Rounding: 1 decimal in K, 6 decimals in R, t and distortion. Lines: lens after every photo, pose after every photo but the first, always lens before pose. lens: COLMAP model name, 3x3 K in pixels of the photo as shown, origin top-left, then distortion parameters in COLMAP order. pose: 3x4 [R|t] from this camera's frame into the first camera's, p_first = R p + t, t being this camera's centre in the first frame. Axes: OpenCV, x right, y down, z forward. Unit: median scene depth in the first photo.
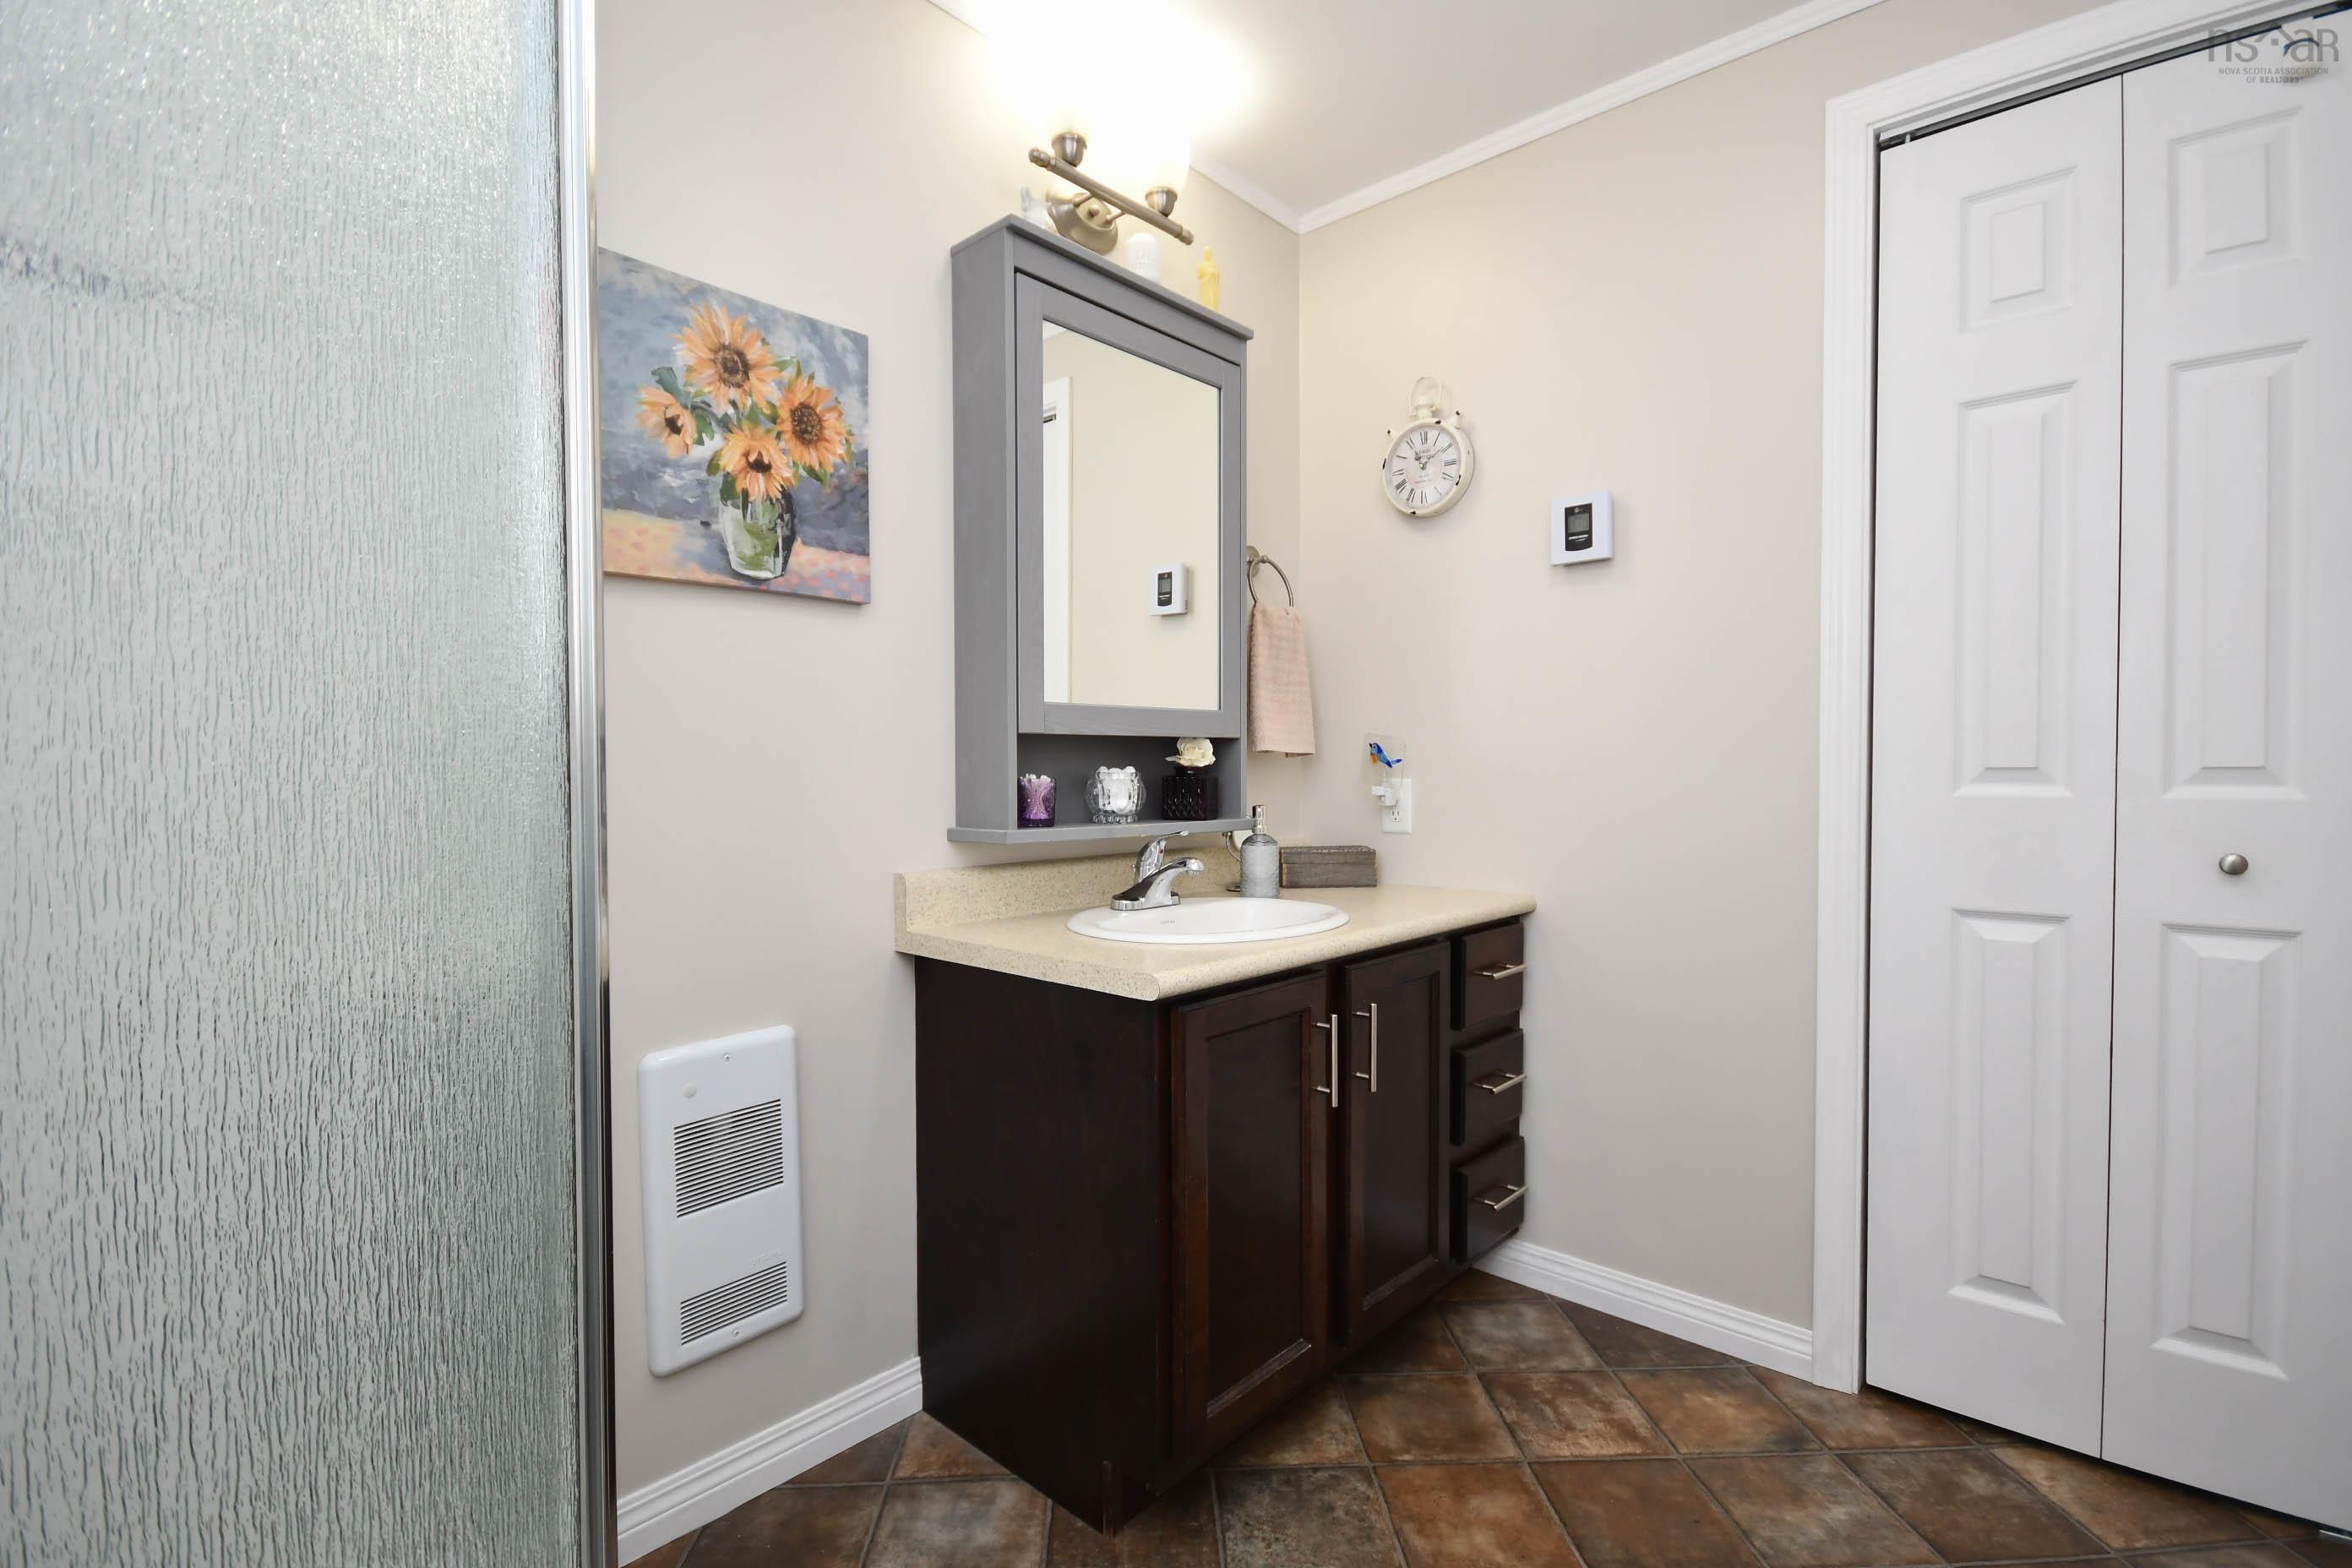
lens RADIAL K [[1105.0, 0, 1175.7], [0, 1105.0, 791.3], [0, 0, 1]] dist [-0.004666, -0.001323]
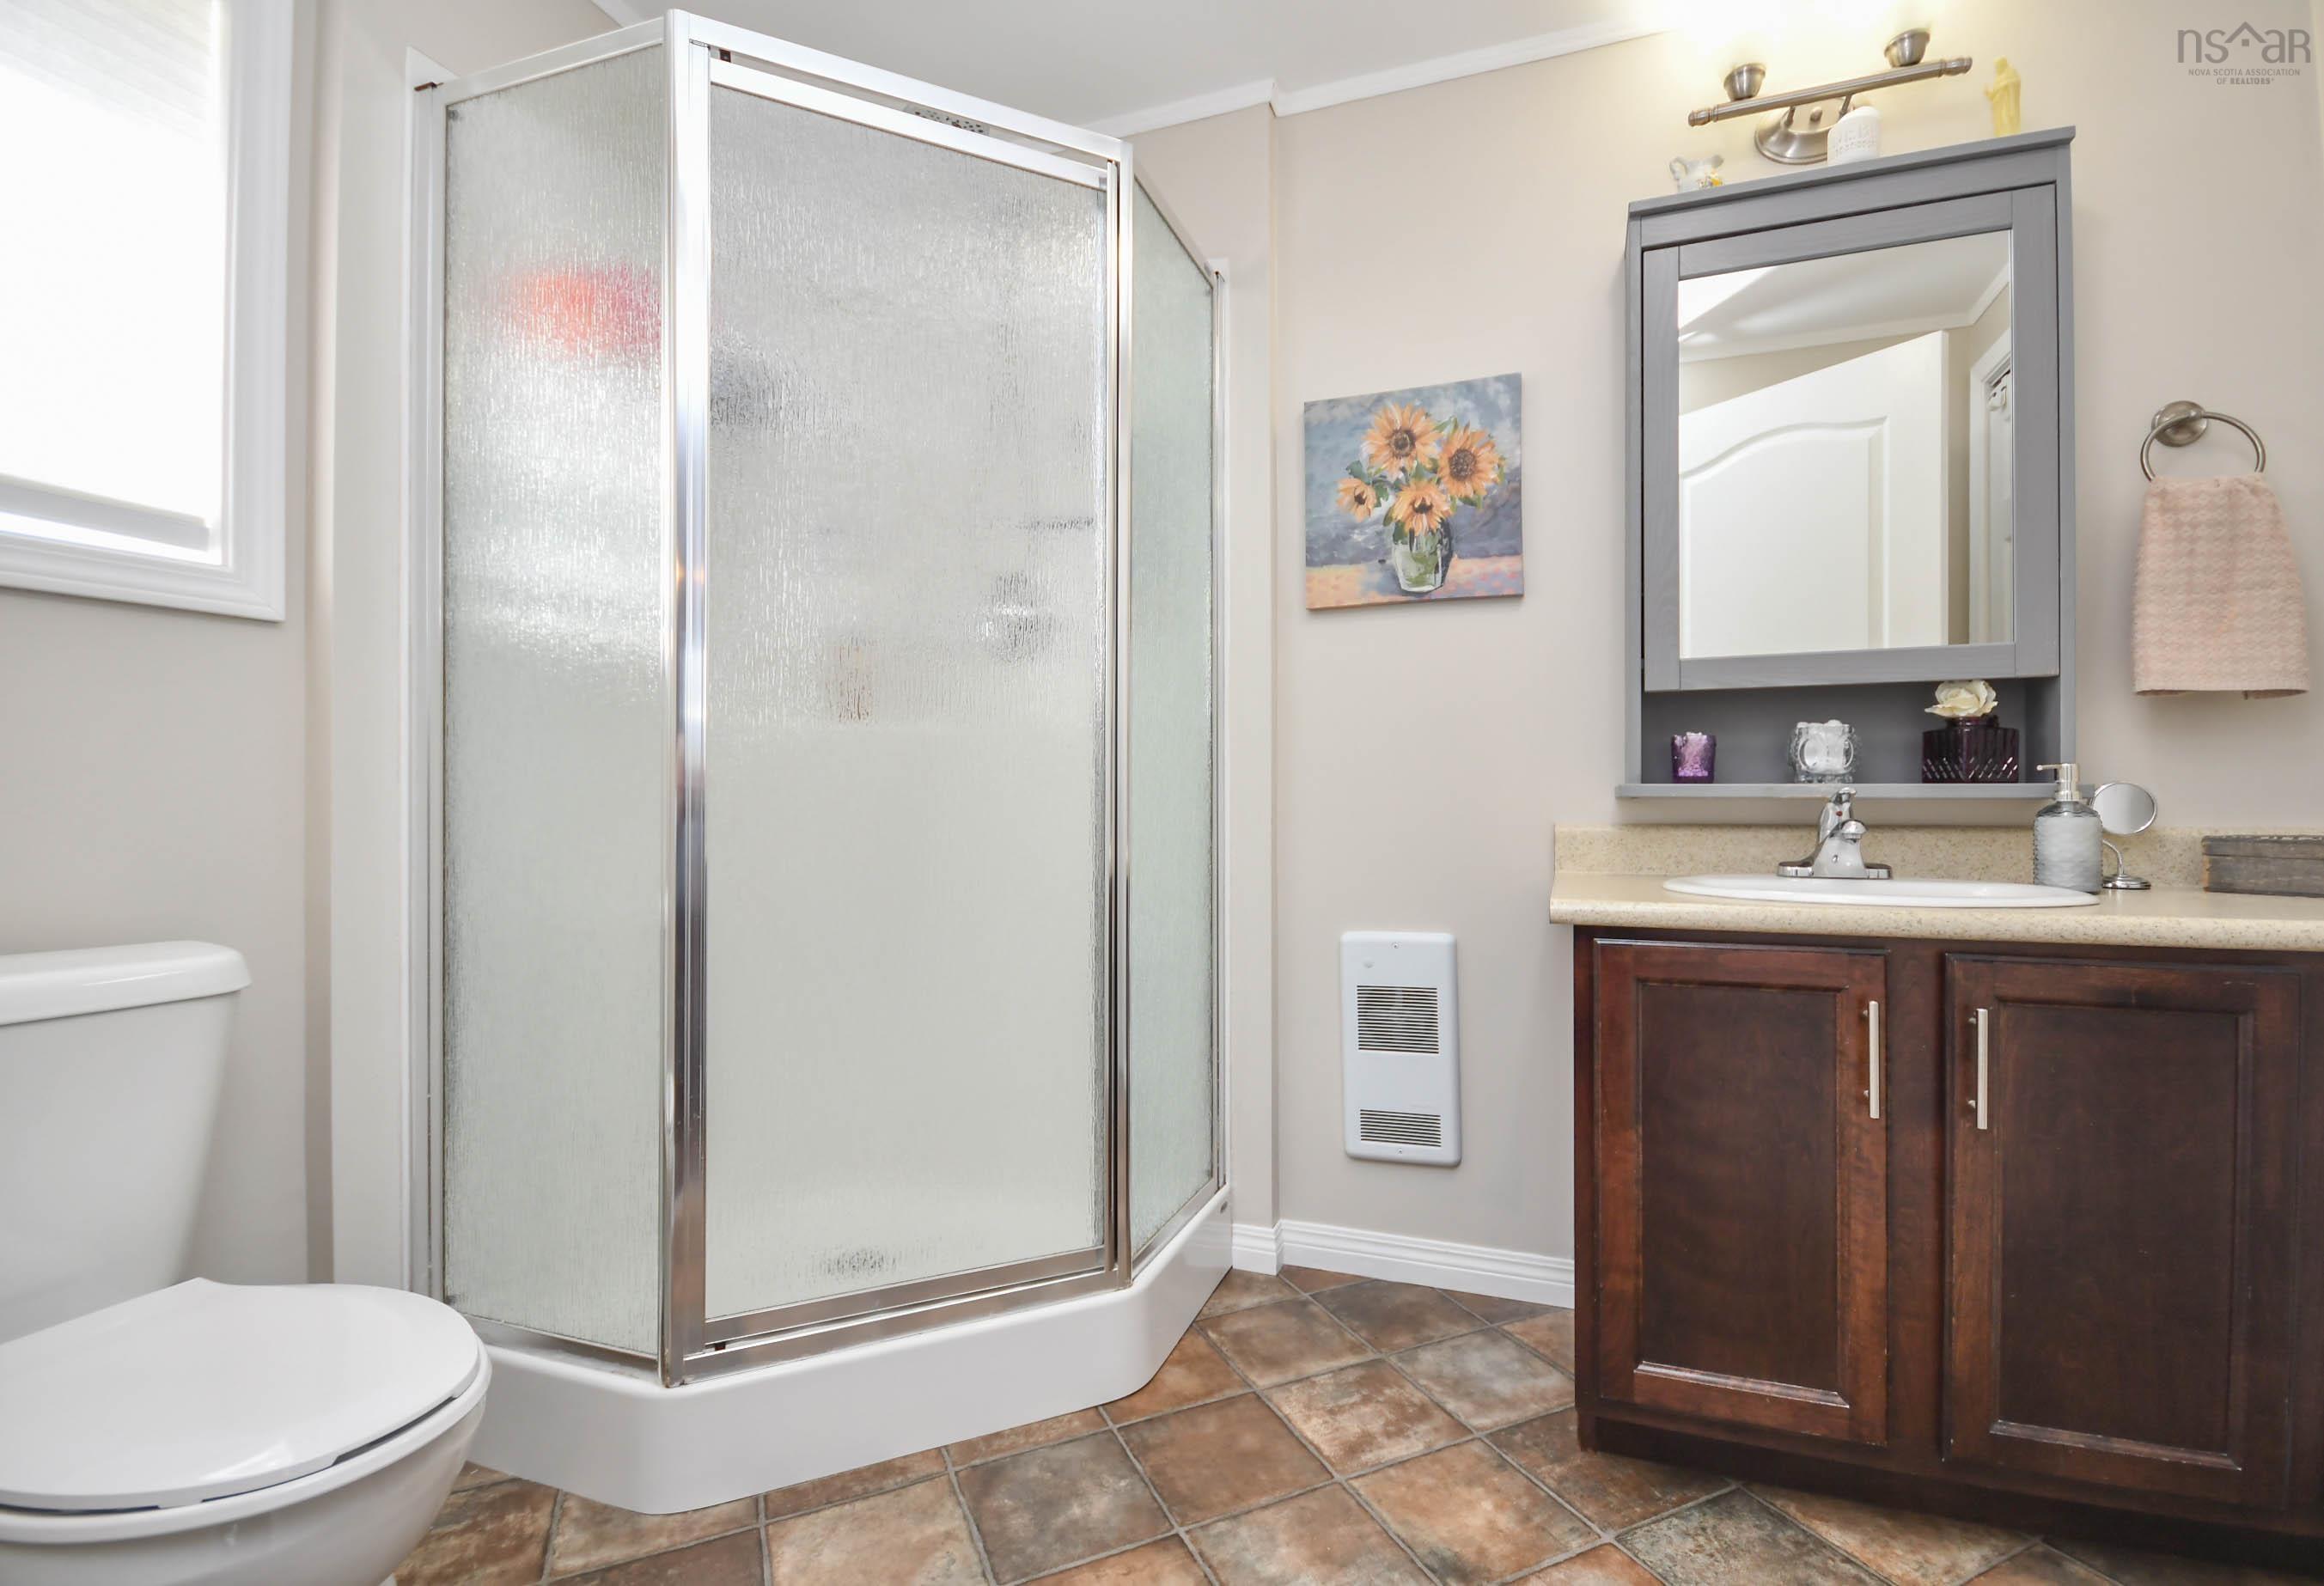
lens RADIAL K [[1069.0, 0, 1160.8], [0, 1069.0, 808.1], [0, 0, 1]] dist [-0.006567, -0.000514]
pose [[0.345929, 0.003731, -0.938253, 0.708783], [-0.024142, 0.999696, -0.004926, 0.080857], [0.937950, 0.024356, 0.345914, 0.251632]]
